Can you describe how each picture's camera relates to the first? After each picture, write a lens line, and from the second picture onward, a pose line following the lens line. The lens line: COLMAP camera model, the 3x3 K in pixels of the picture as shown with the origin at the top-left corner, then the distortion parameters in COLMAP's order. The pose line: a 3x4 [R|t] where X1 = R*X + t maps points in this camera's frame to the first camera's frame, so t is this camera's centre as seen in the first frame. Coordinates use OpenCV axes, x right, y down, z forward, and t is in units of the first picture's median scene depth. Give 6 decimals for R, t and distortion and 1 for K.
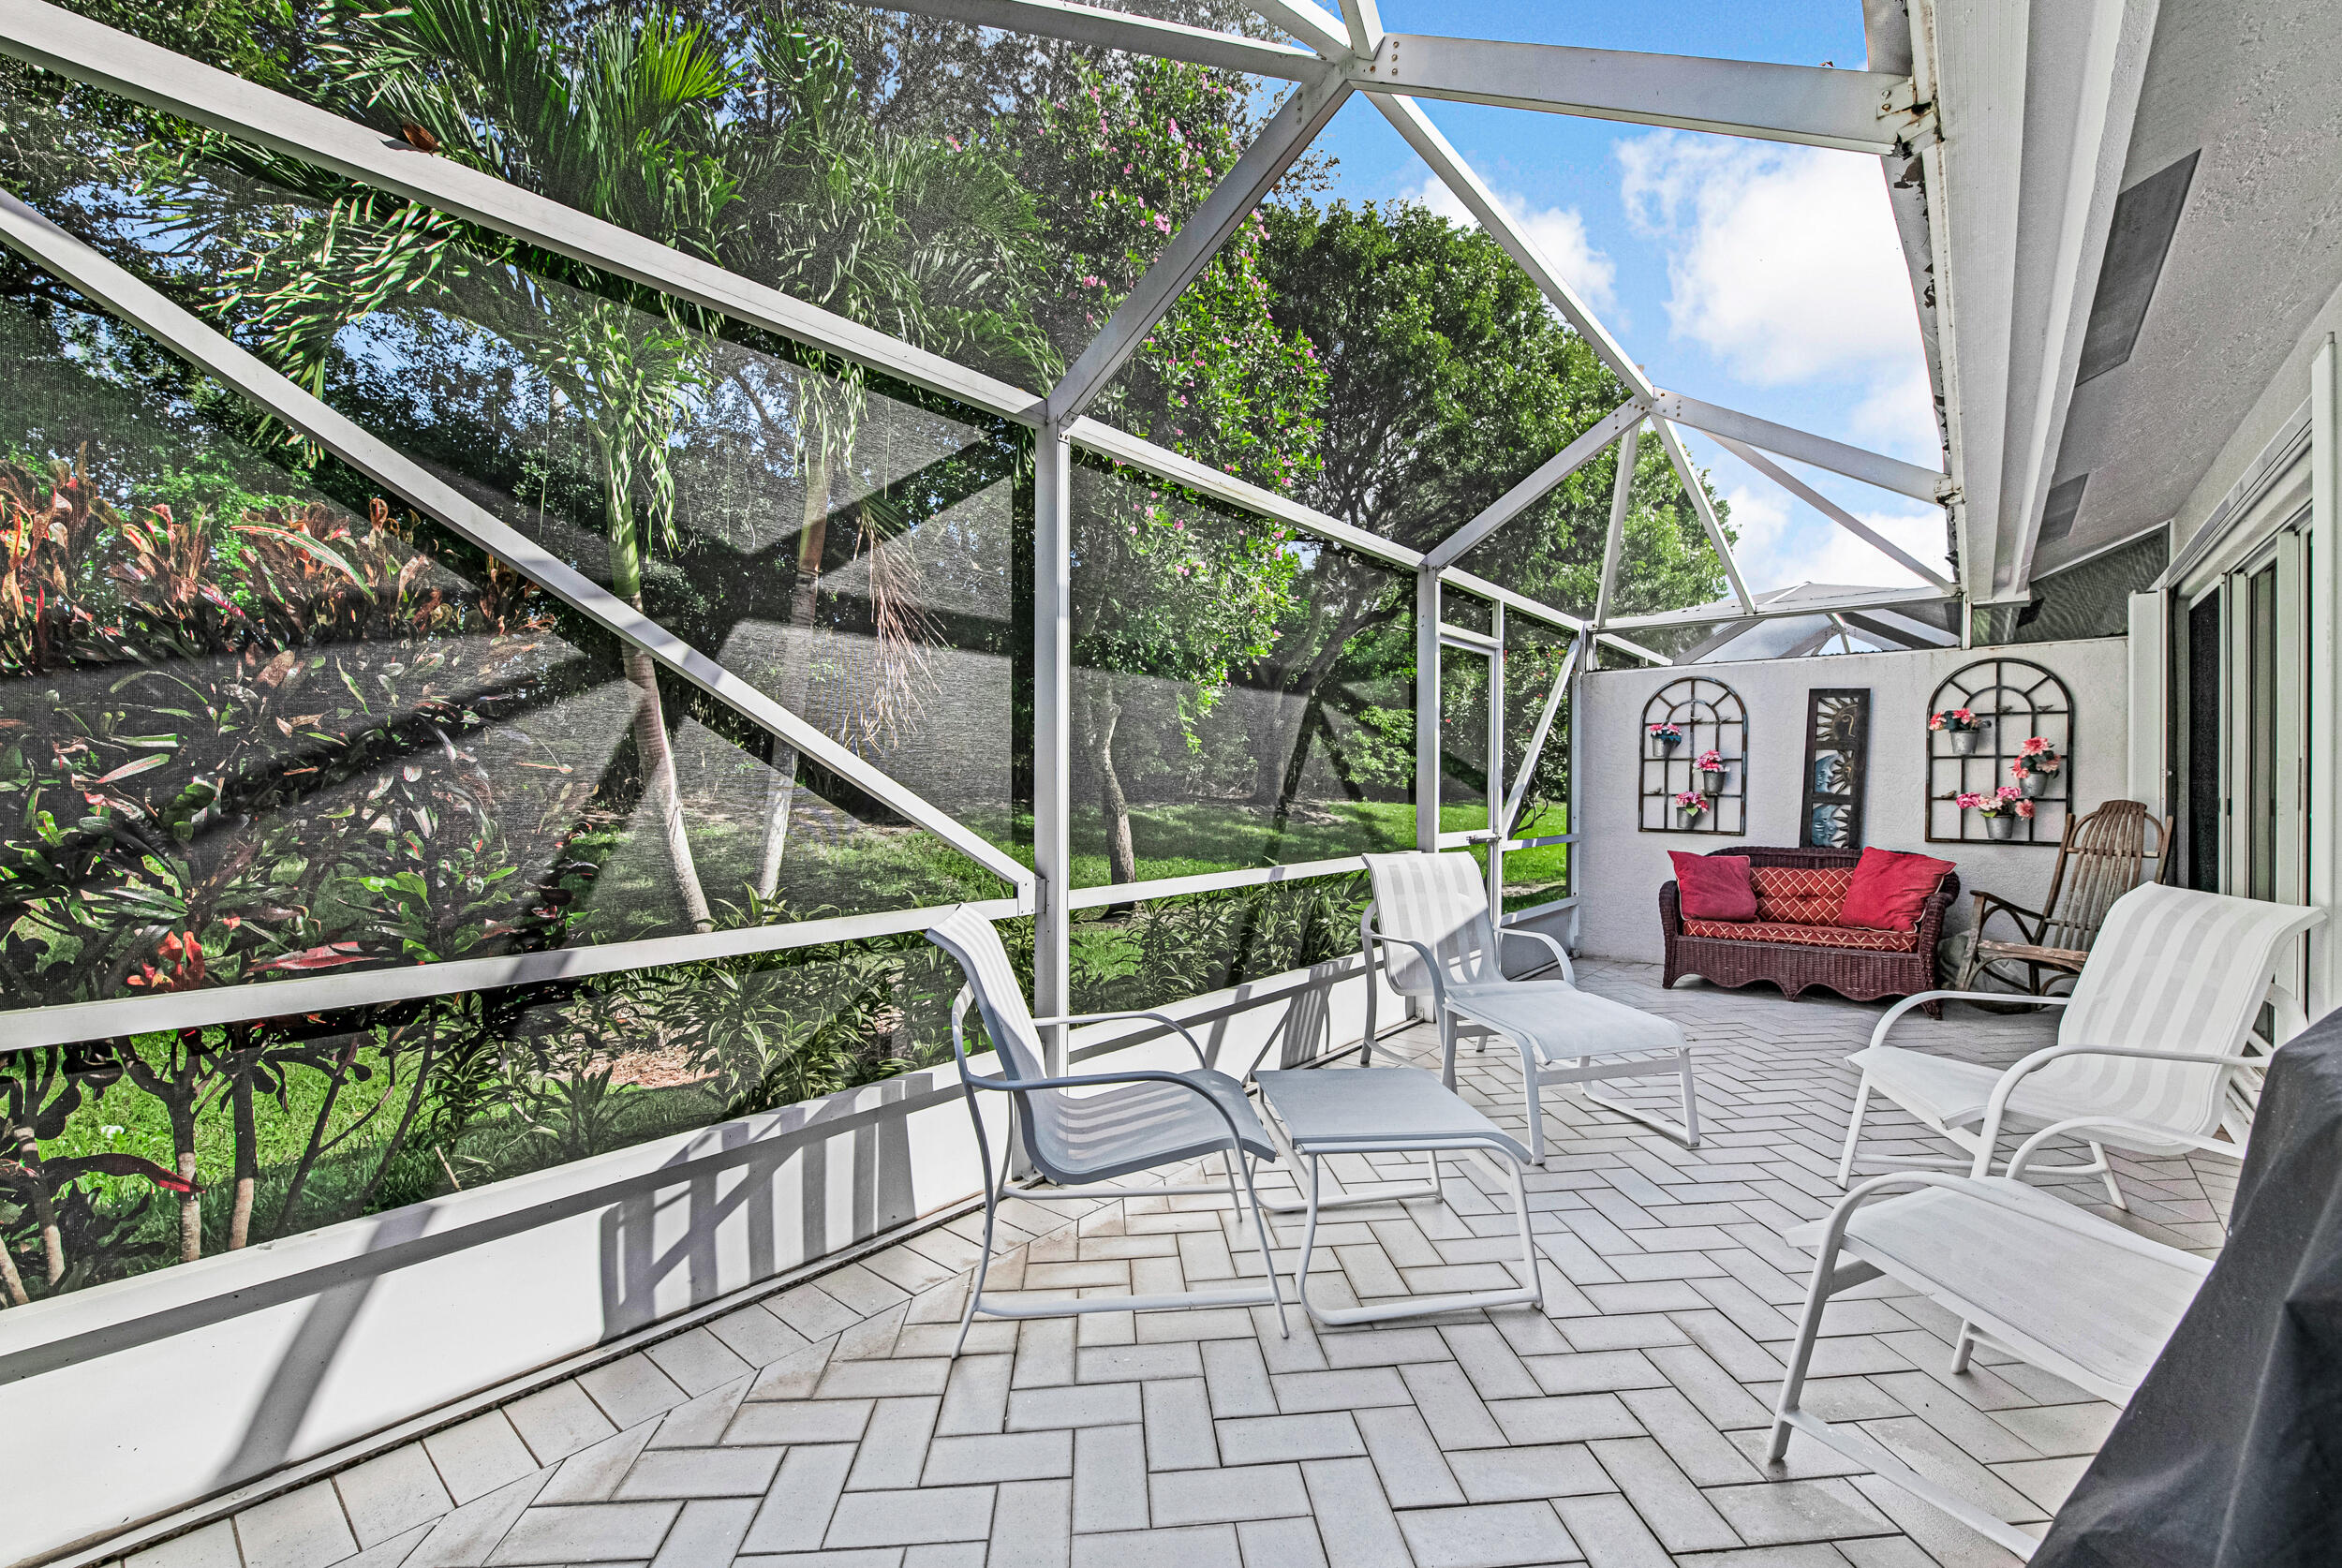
lens RADIAL K [[953.6, 0, 1171.0], [0, 953.6, 784.0], [0, 0, 1]] dist [-0.000272, -0.000087]
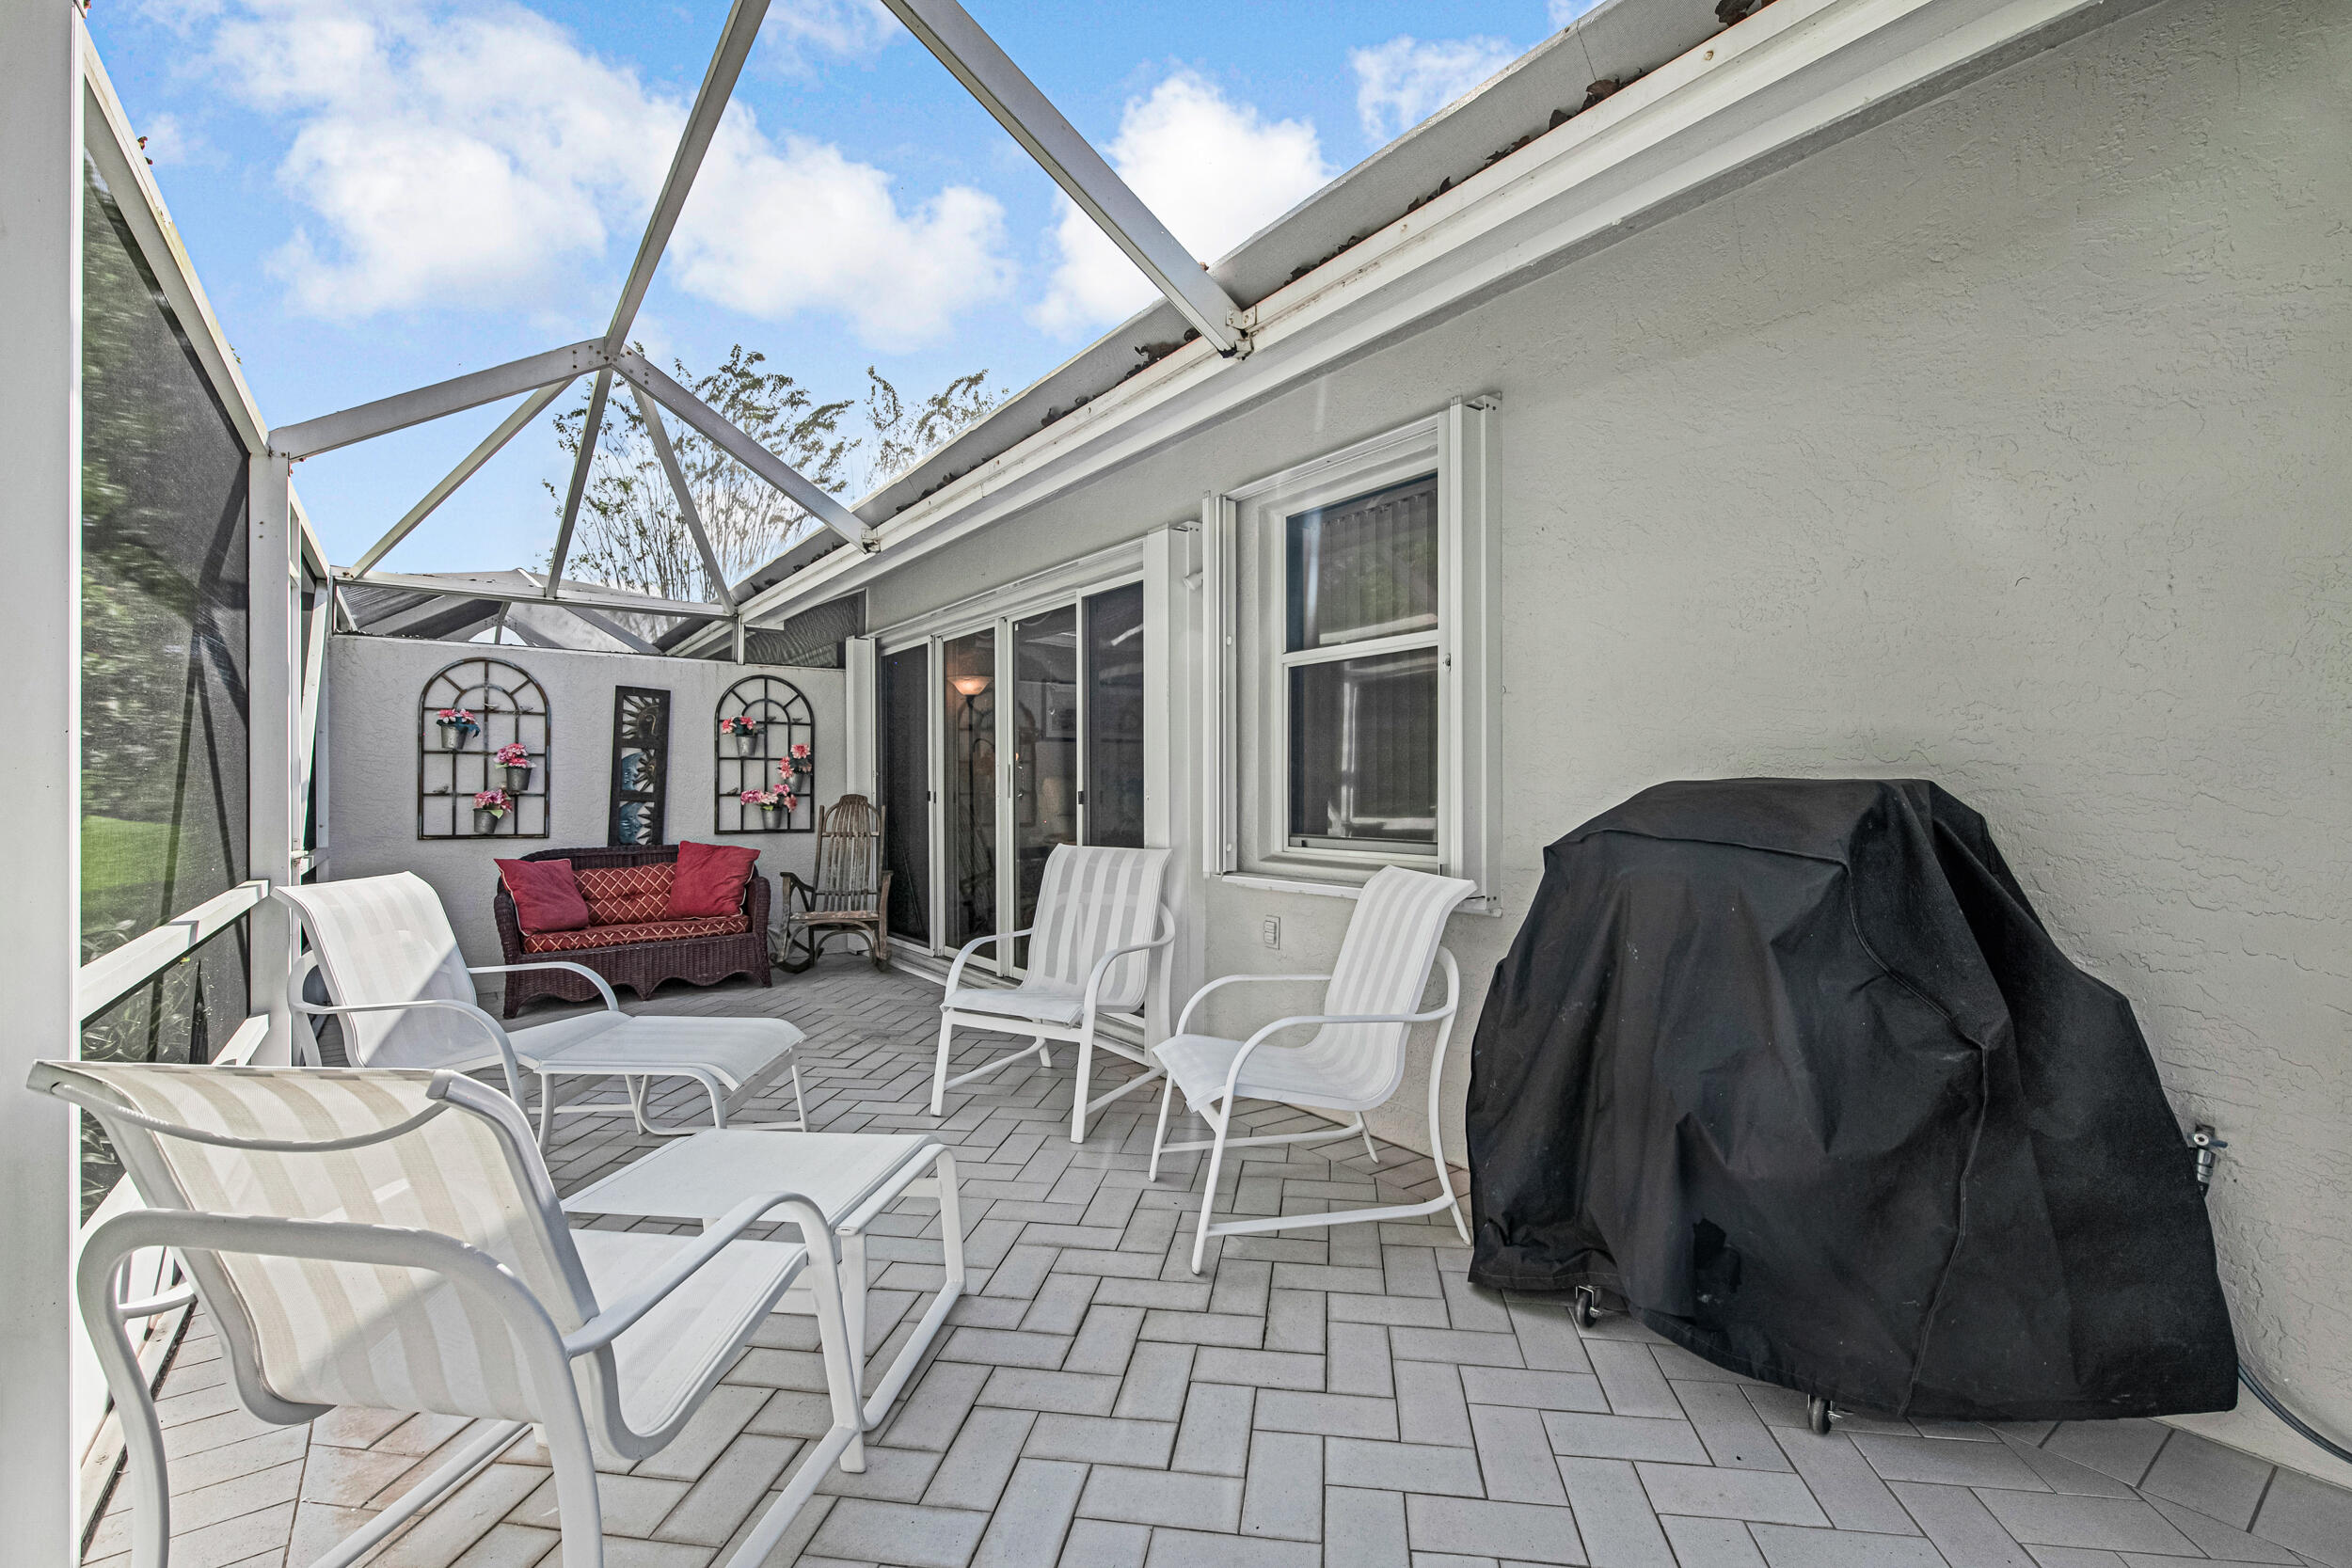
lens RADIAL K [[1026.1, 0, 1176.0], [0, 1026.1, 784.0], [0, 0, 1]] dist [-0.002371, -0.000167]
pose [[0.234816, -0.001827, 0.972038, -0.229949], [-0.001825, 0.999996, 0.002320, -0.001251], [-0.972038, -0.002319, 0.234811, 0.190674]]
